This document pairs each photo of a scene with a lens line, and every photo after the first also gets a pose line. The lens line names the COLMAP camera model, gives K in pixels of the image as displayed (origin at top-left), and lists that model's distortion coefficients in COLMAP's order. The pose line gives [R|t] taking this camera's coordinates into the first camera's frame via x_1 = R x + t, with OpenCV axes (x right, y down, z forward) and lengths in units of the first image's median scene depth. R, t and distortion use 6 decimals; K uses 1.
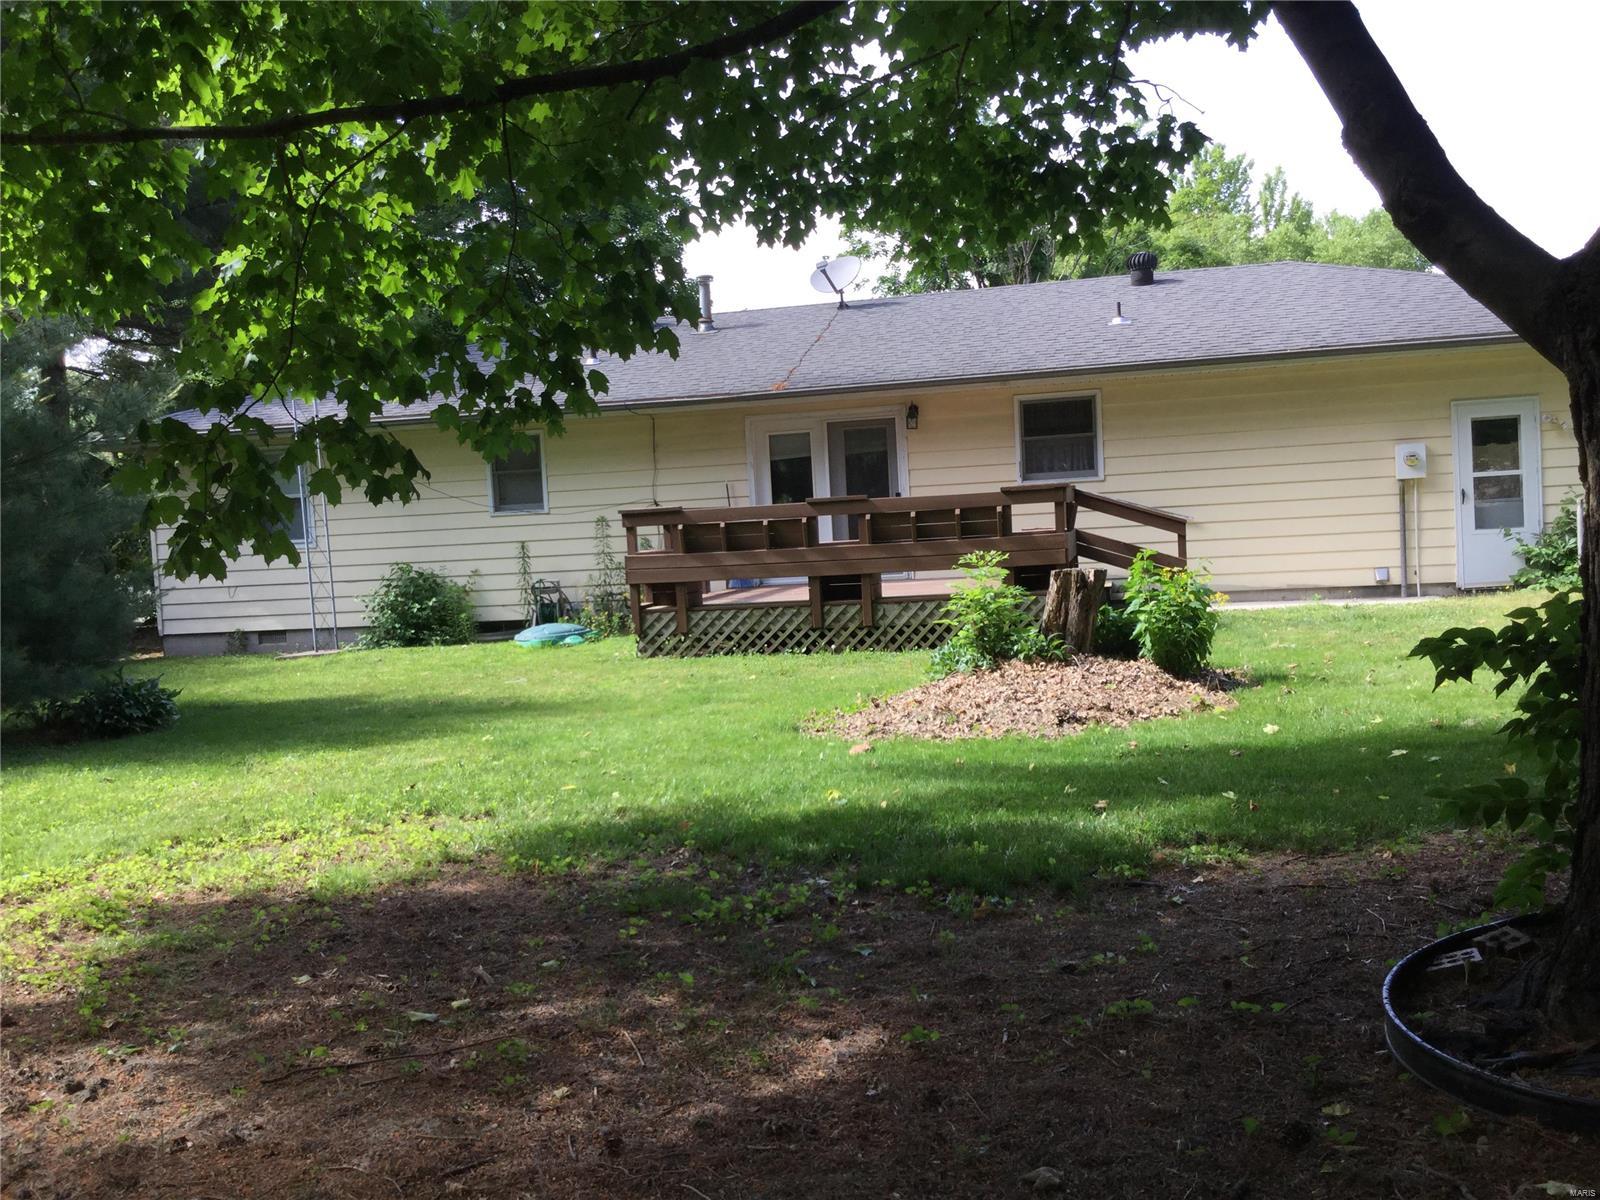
lens RADIAL K [[1428.2, 0, 800.0], [0, 1428.2, 600.0], [0, 0, 1]] dist [0.081516, -0.212525]
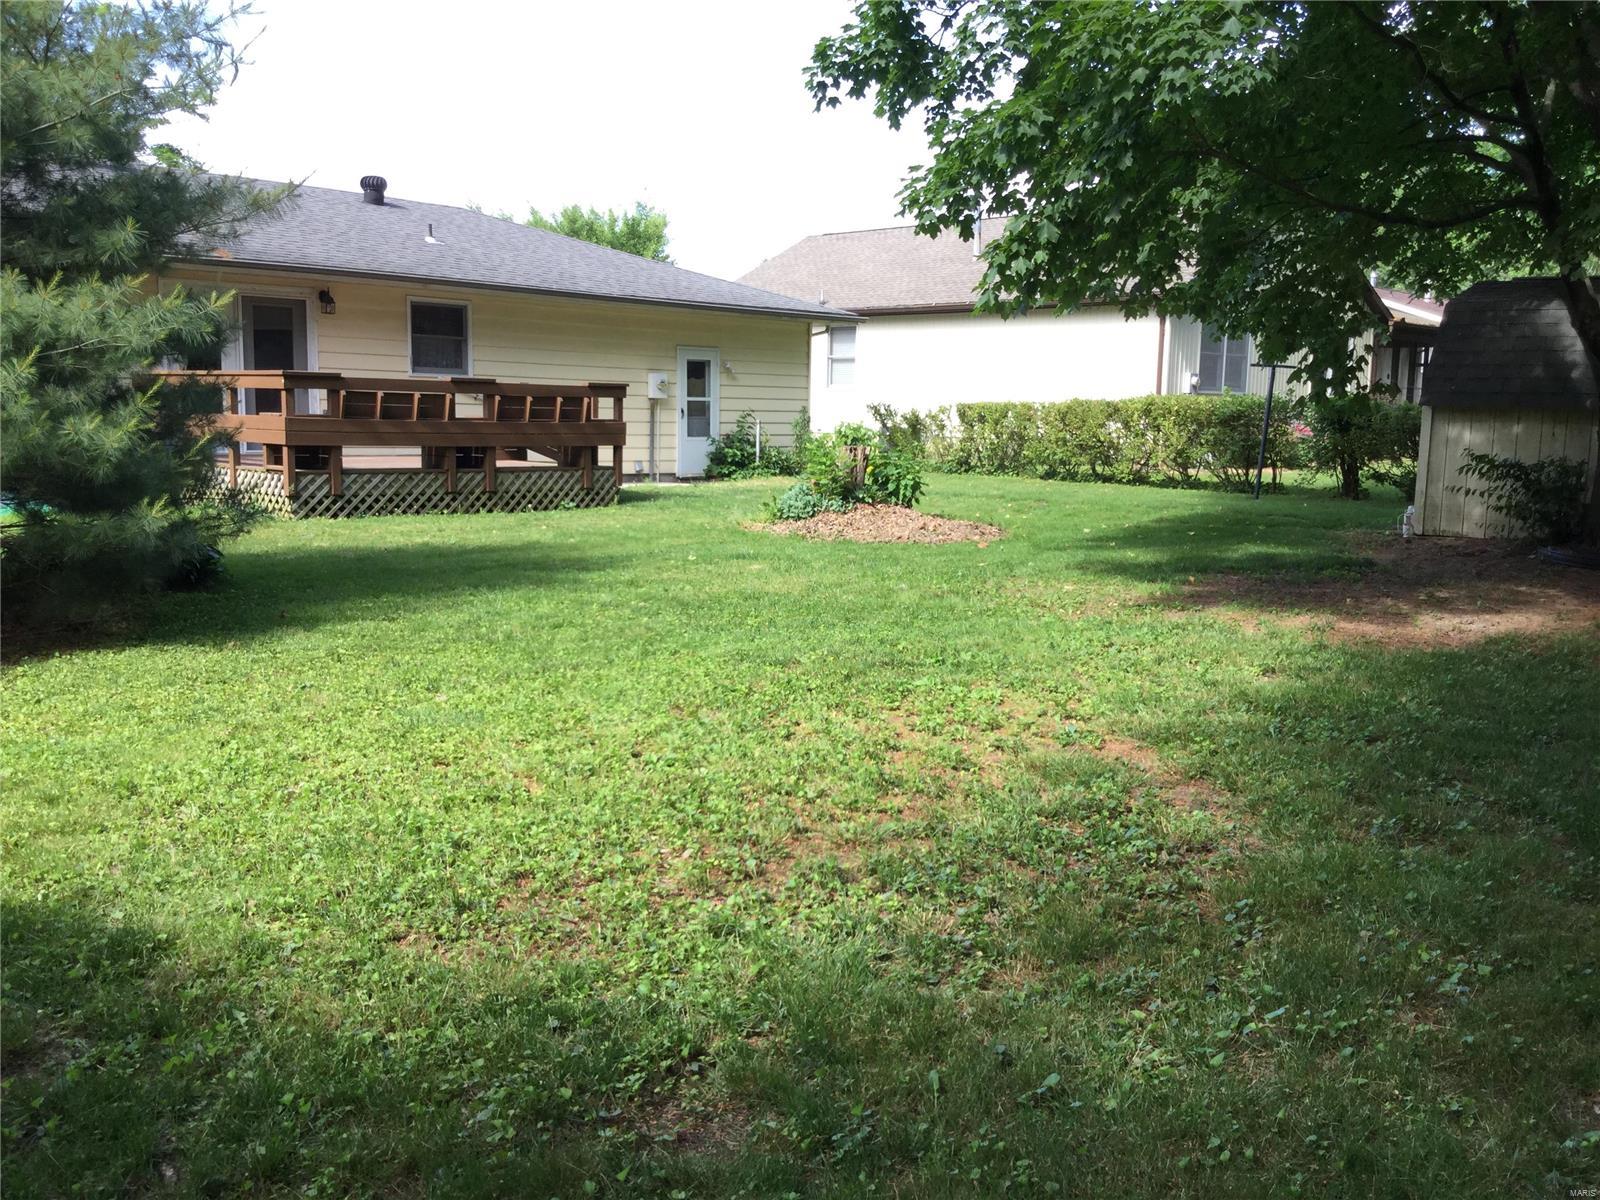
lens RADIAL K [[1428.2, 0, 800.0], [0, 1428.2, 600.0], [0, 0, 1]] dist [0.081516, -0.212525]
pose [[0.518047, -0.044101, 0.854214, -0.804998], [-0.007629, 0.998392, 0.056171, 0.037932], [-0.855318, -0.035616, 0.516878, 0.161001]]
